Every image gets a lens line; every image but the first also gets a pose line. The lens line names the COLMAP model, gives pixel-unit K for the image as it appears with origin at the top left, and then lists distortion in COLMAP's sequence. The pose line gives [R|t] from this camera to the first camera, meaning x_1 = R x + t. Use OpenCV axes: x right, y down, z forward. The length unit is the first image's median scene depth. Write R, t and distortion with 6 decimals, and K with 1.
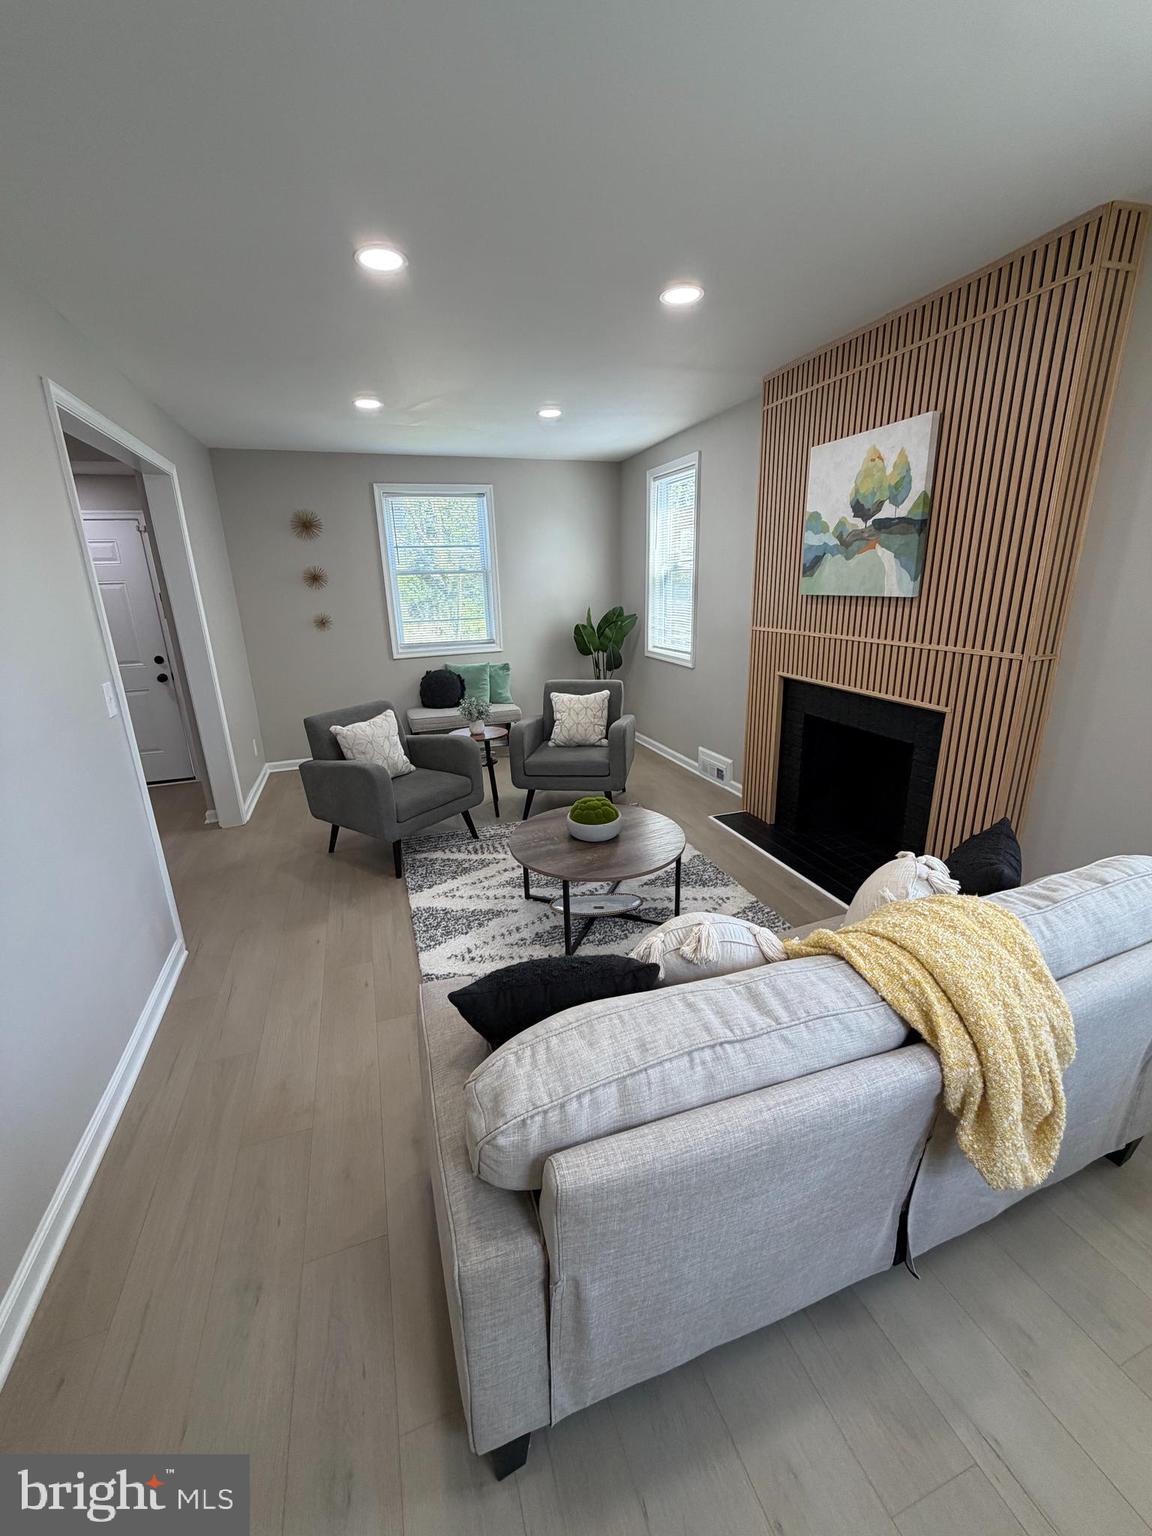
lens RADIAL K [[613.0, 0, 575.6], [0, 613.0, 763.2], [0, 0, 1]] dist [0.001650, -0.000667]
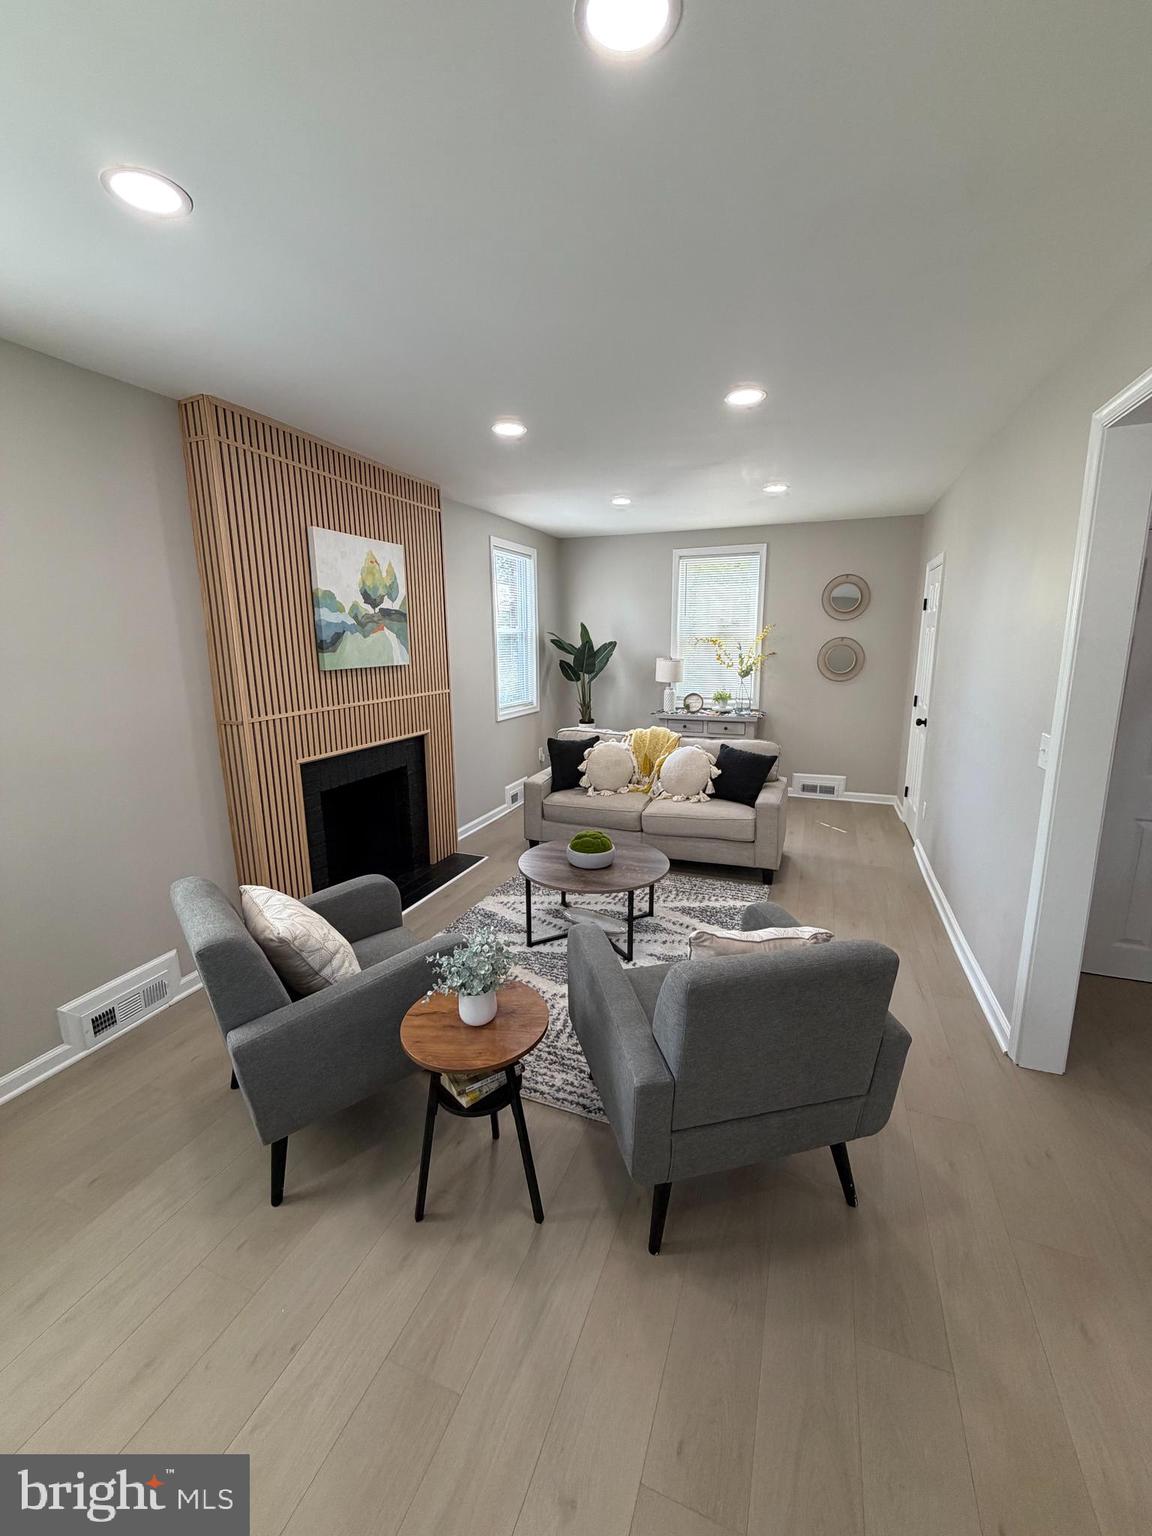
lens RADIAL K [[613.0, 0, 583.5], [0, 613.0, 761.2], [0, 0, 1]] dist [0.001650, -0.000667]
pose [[-0.765973, -0.089115, 0.636667, -0.669961], [0.217234, 0.896213, 0.386797, -0.501793], [-0.605058, 0.434582, -0.667116, 1.696952]]
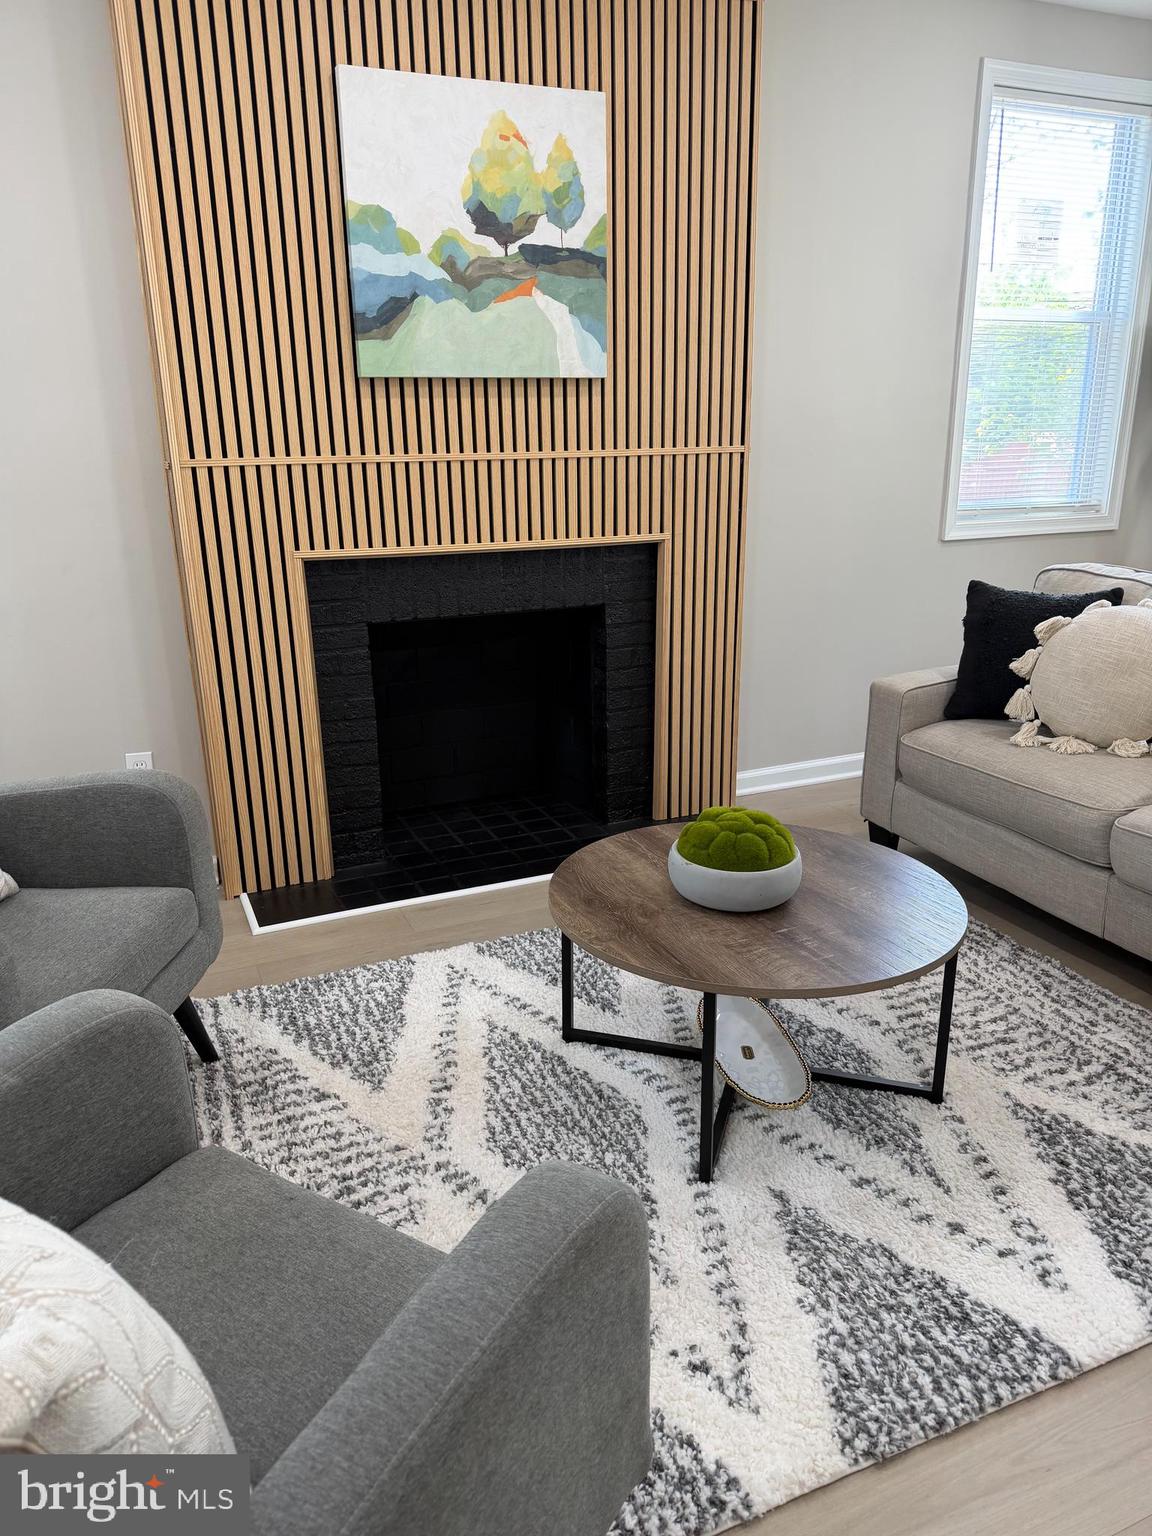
lens RADIAL K [[1069.8, 0, 557.9], [0, 1069.8, 796.5], [0, 0, 1]] dist [-0.005708, -0.009241]
pose [[-0.058760, -0.277975, 0.958789, -0.644308], [0.311248, 0.907471, 0.282172, -0.187814], [-0.948510, 0.315002, 0.033196, 1.075872]]
